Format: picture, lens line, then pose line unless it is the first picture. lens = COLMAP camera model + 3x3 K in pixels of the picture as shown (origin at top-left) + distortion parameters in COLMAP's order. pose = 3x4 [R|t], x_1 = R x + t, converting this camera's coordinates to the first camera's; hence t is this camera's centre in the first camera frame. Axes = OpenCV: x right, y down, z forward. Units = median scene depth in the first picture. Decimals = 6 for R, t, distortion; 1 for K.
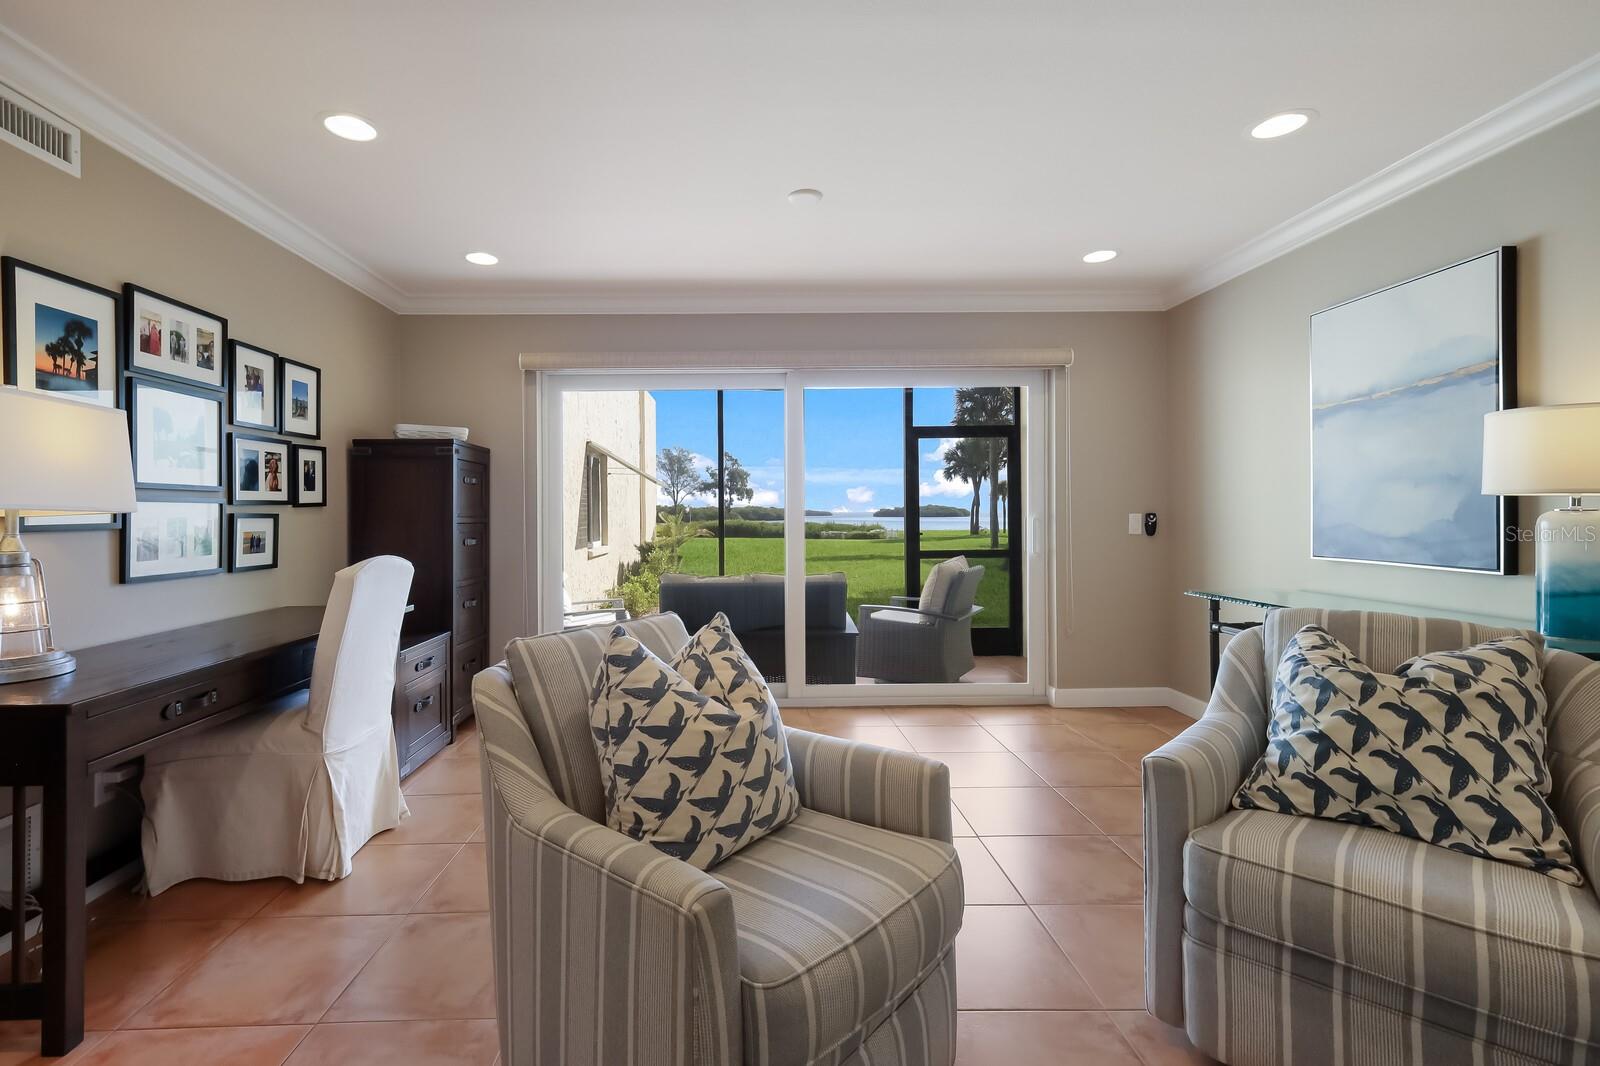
lens RADIAL K [[740.6, 0, 738.9], [0, 740.6, 514.9], [0, 0, 1]] dist [0.002138, 0.001522]
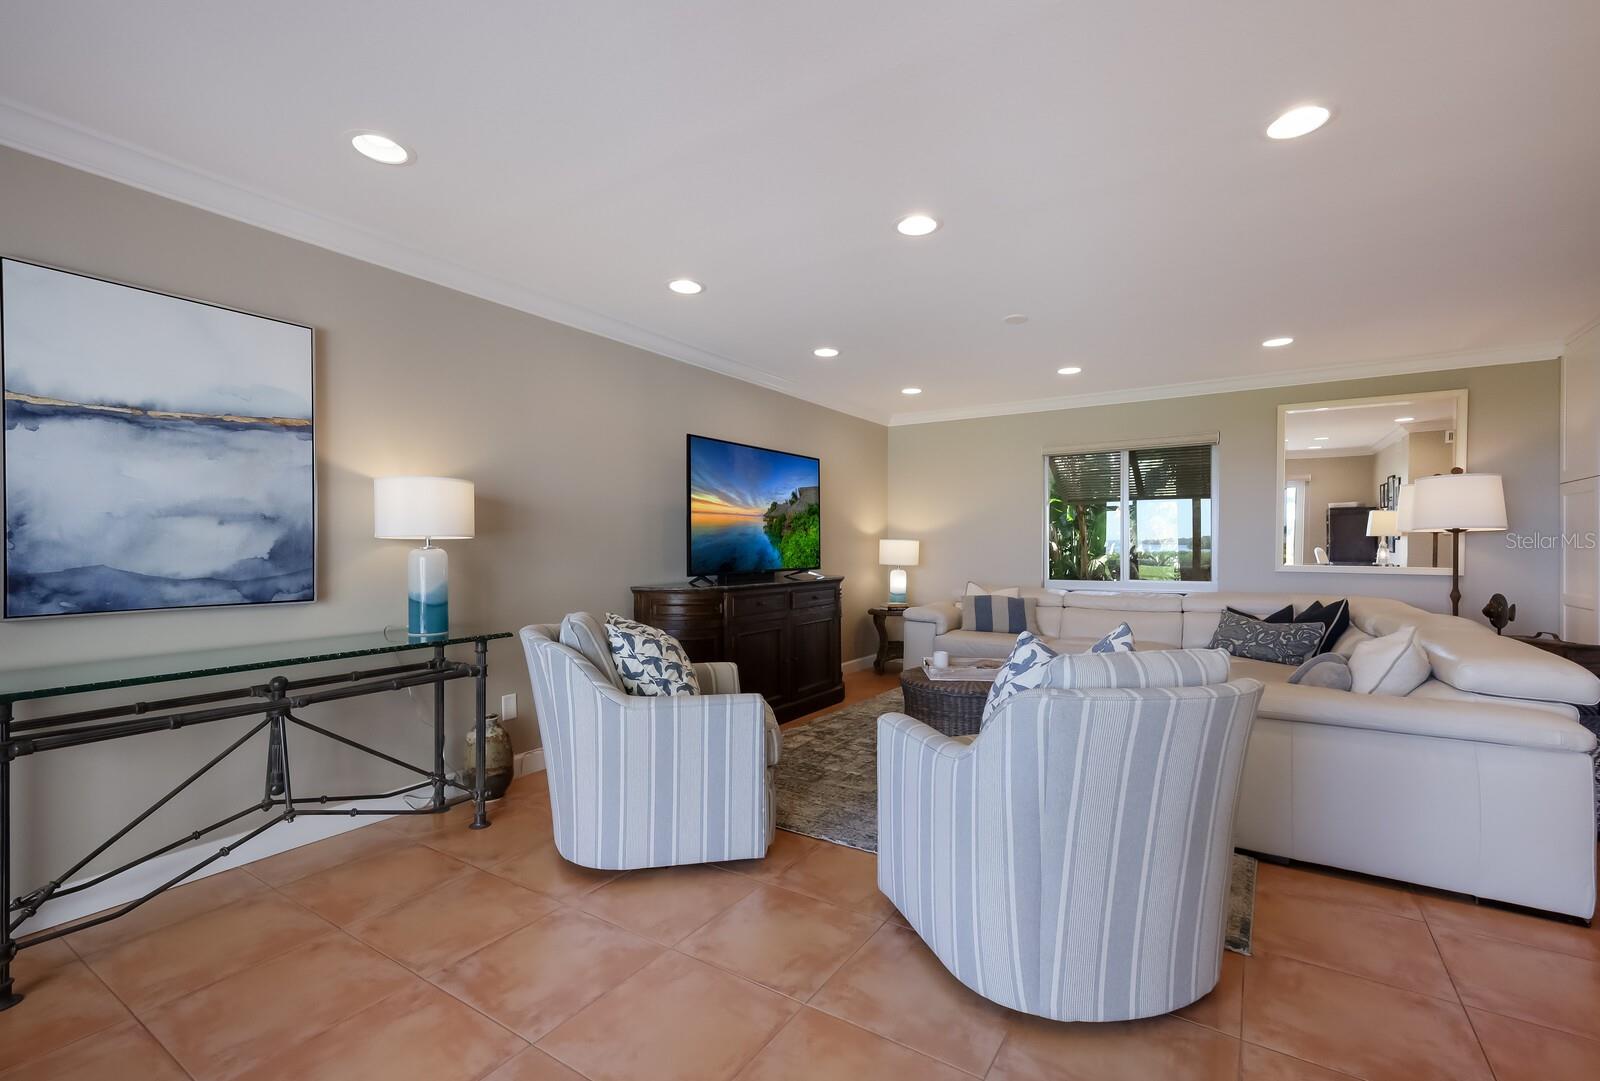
lens RADIAL K [[720.2, 0, 808.4], [0, 720.2, 556.9], [0, 0, 1]] dist [0.020295, 0.000032]
pose [[-0.842039, 0.002004, 0.539413, -0.192867], [0.010745, 0.999857, 0.013058, -0.000051], [-0.539310, 0.016791, -0.841940, 1.144824]]
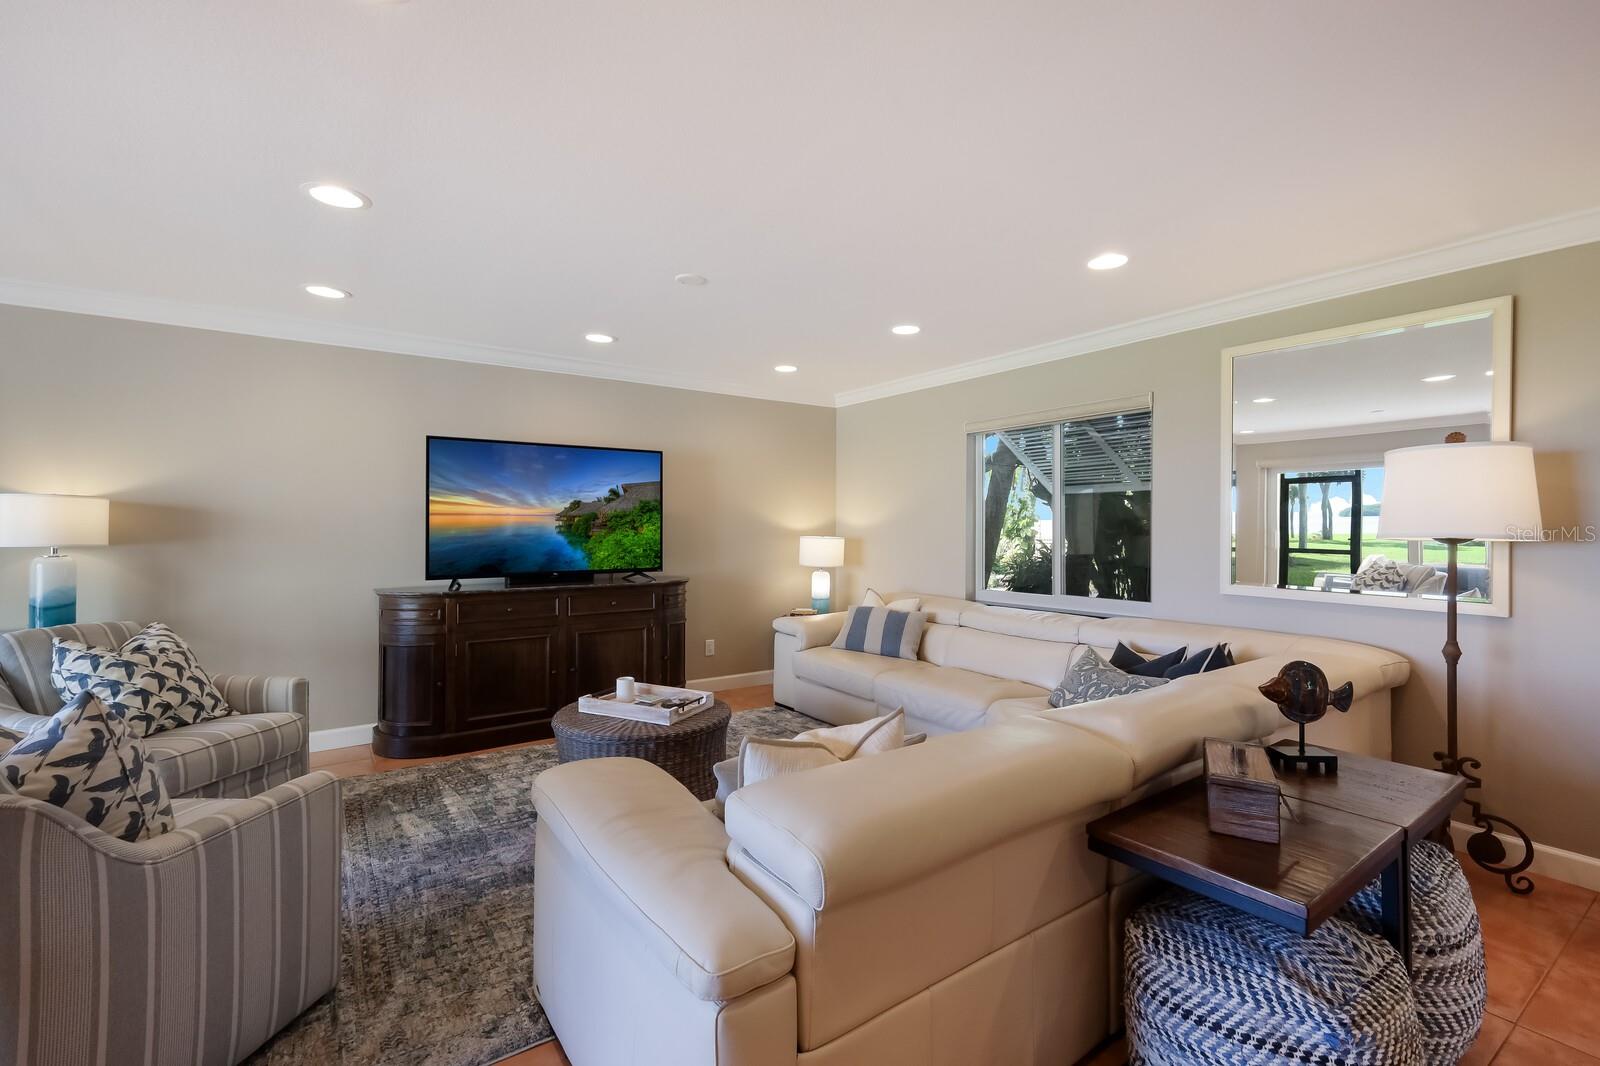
lens RADIAL K [[706.3, 0, 804.0], [0, 706.3, 524.8], [0, 0, 1]] dist [0.015107, 0.000020]
pose [[-0.572744, 0.009388, 0.819681, -0.733876], [0.005397, 0.999956, -0.007682, -0.034291], [-0.819717, 0.000024, -0.572769, 0.340474]]
